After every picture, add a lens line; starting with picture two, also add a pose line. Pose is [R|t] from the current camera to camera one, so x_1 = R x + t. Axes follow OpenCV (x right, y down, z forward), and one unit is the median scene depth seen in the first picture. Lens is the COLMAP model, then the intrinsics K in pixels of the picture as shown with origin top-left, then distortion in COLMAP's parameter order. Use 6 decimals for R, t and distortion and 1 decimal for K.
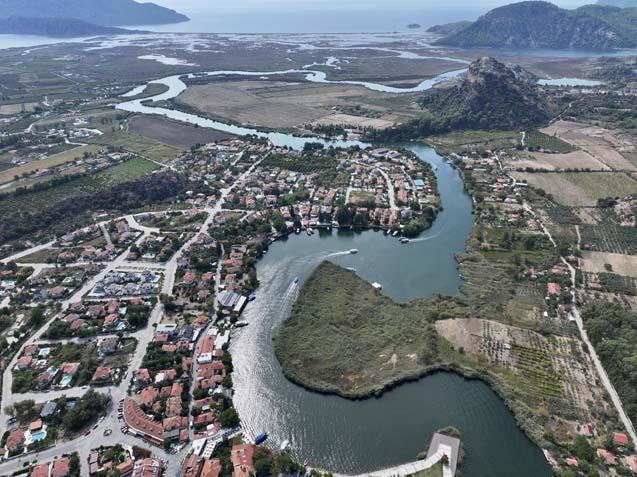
lens RADIAL K [[450.4, 0, 321.4], [0, 450.4, 238.0], [0, 0, 1]] dist [-0.003978, 0.021456]
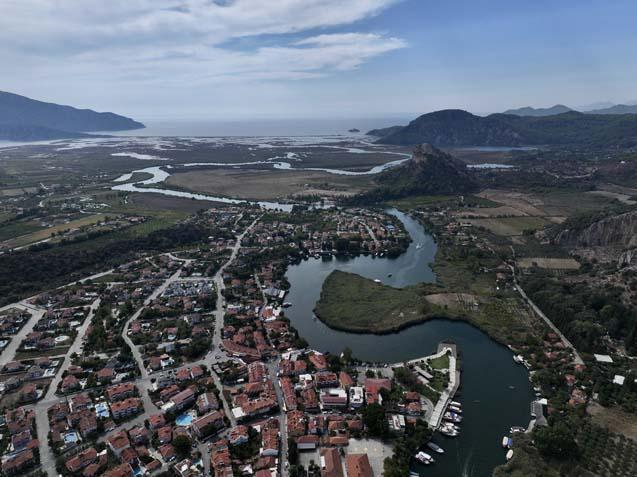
lens RADIAL K [[450.4, 0, 321.4], [0, 450.4, 238.0], [0, 0, 1]] dist [-0.003978, 0.021456]
pose [[0.992209, -0.031944, 0.120417, -0.120003], [0.056840, 0.976178, -0.209392, 0.147882], [-0.110860, 0.214605, 0.970389, -0.192193]]
